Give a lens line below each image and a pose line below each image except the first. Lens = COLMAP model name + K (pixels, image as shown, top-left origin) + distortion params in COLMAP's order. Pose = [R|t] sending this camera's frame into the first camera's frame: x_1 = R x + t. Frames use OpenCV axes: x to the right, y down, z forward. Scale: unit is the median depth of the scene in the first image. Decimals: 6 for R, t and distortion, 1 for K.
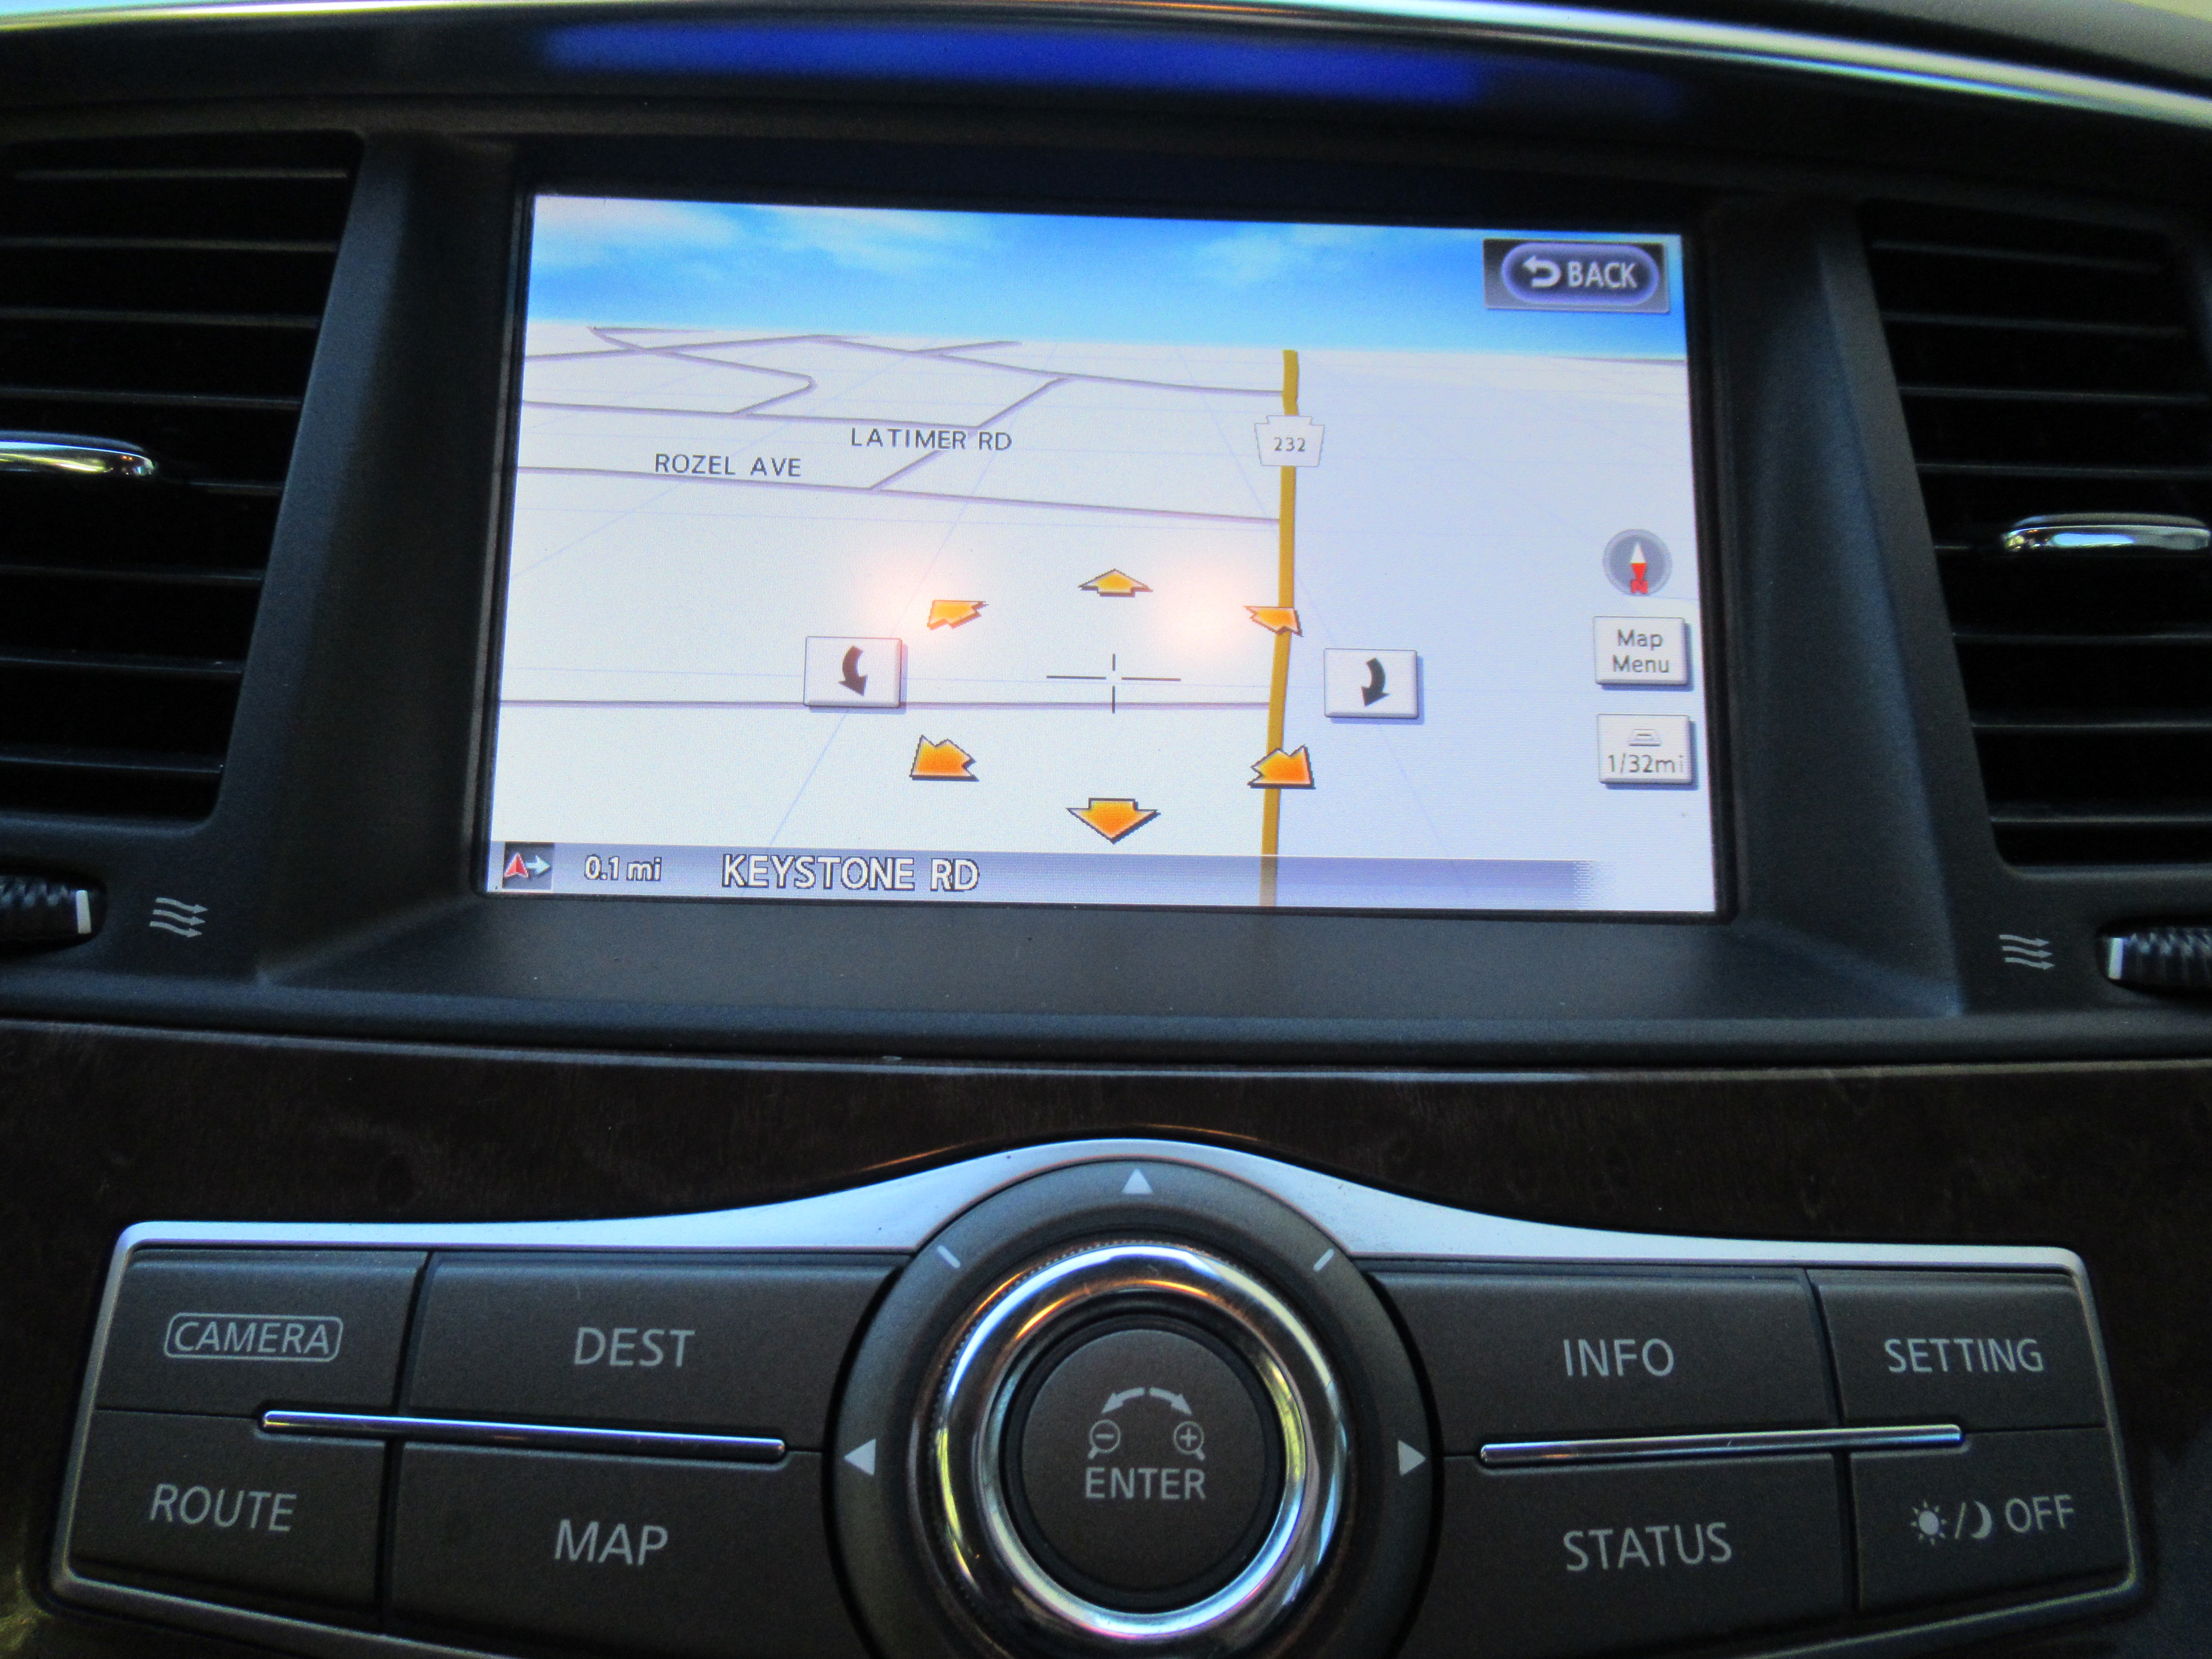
lens RADIAL K [[1618.7, 0, 1106.0], [0, 1618.7, 829.5], [0, 0, 1]] dist [-0.026456, 0.021954]
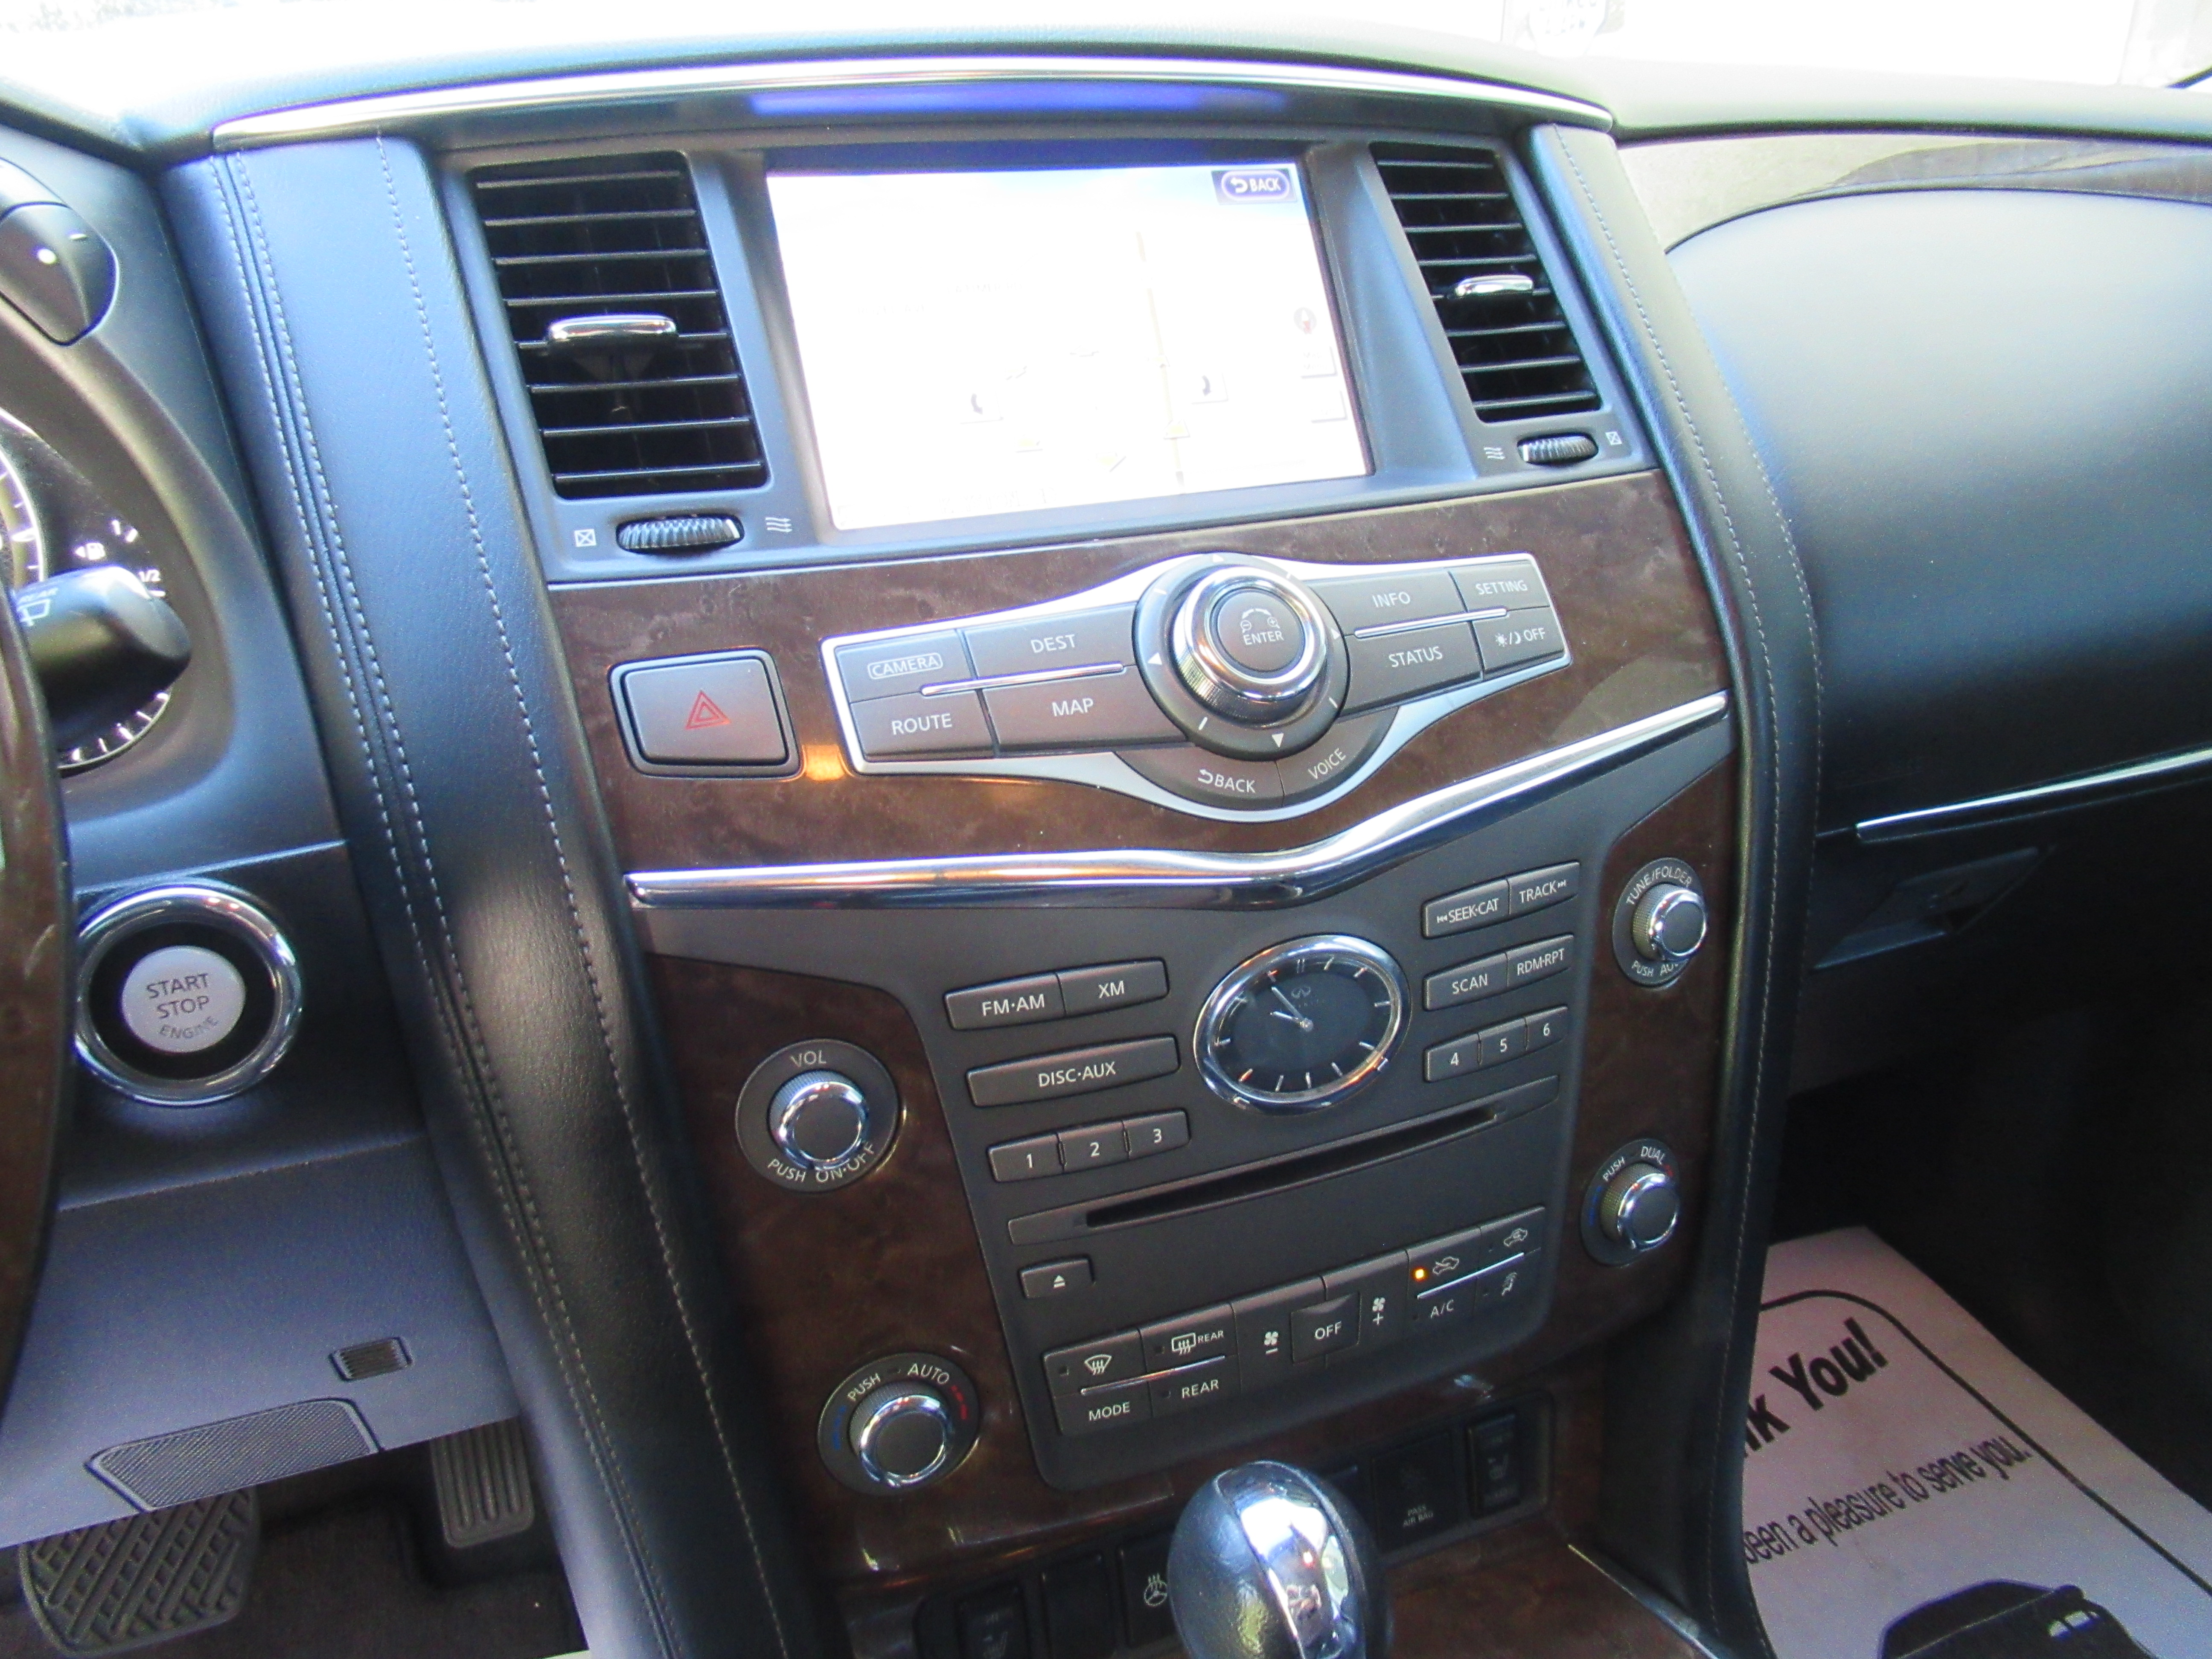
lens RADIAL K [[1618.7, 0, 1106.0], [0, 1618.7, 829.5], [0, 0, 1]] dist [-0.026456, 0.021954]
pose [[0.931630, -0.187768, 0.311141, -1.068225], [0.168268, 0.981748, 0.088632, 0.397821], [-0.322104, -0.030217, 0.946222, -1.451098]]
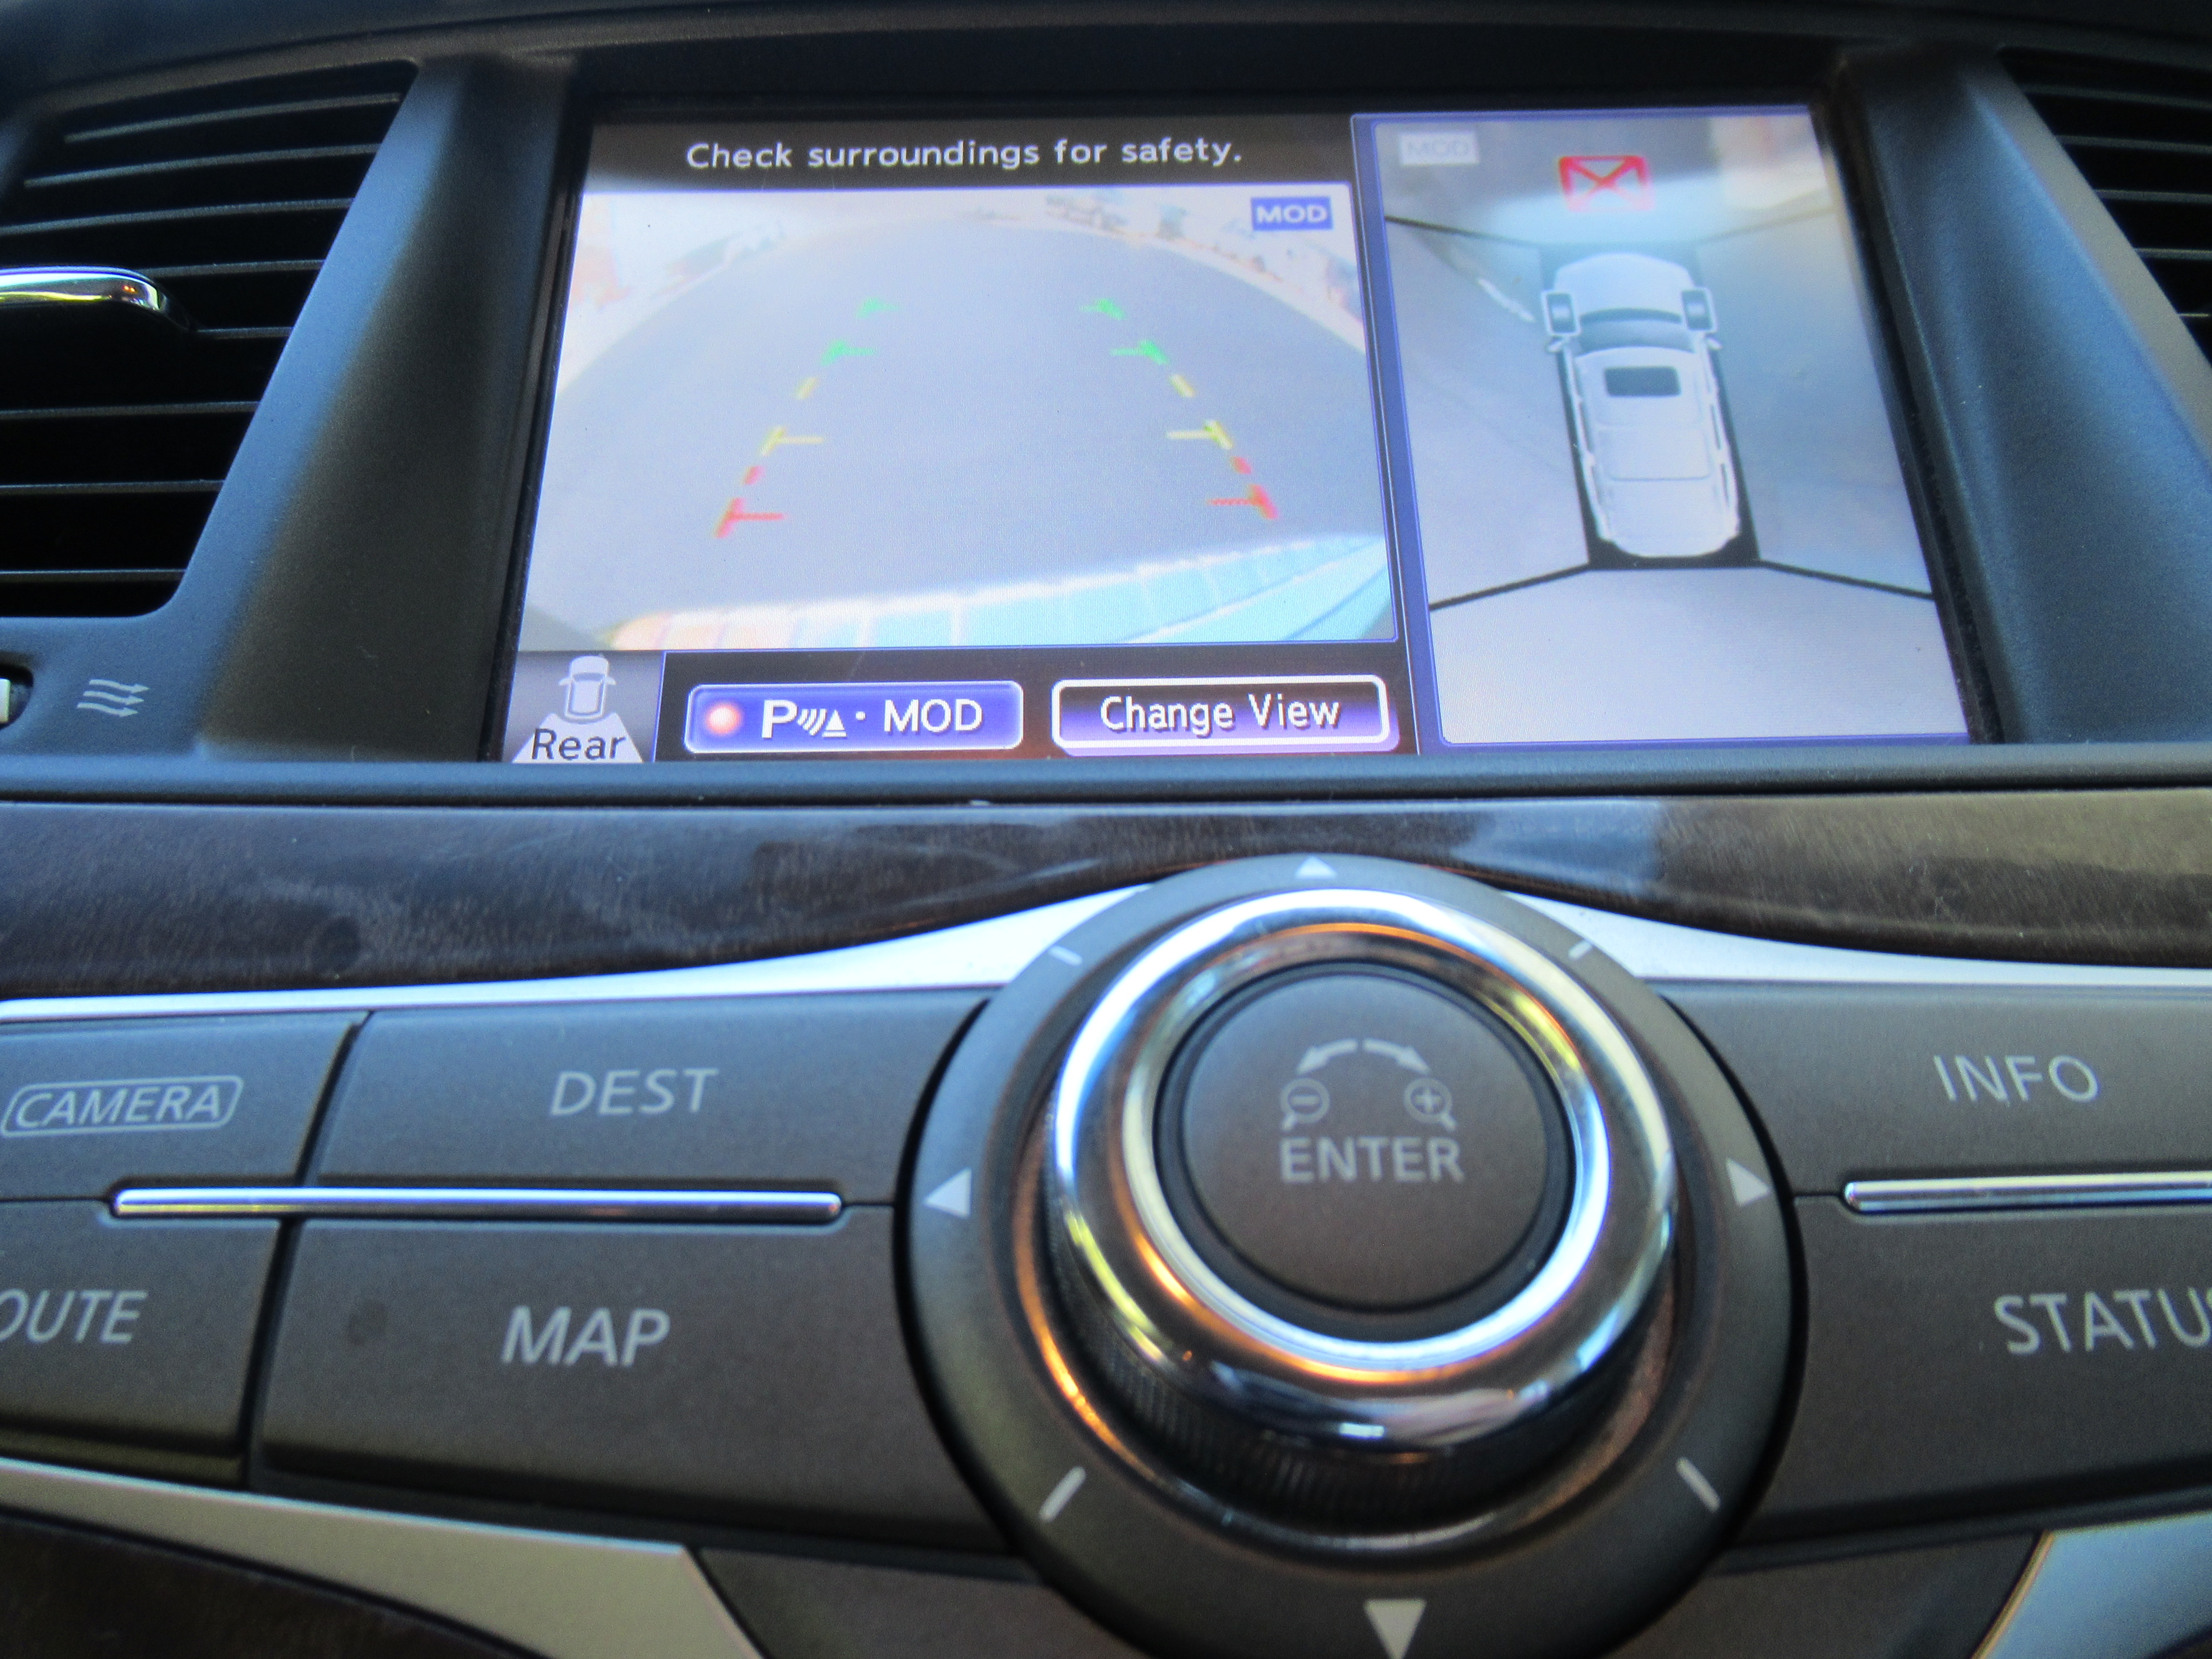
lens RADIAL K [[1623.7, 0, 1106.0], [0, 1623.7, 829.5], [0, 0, 1]] dist [-0.006931, -0.002696]
pose [[0.998267, -0.046130, -0.036530, -0.049868], [0.035397, 0.966702, -0.253444, 0.400616], [0.047005, 0.251712, 0.966660, 0.278694]]
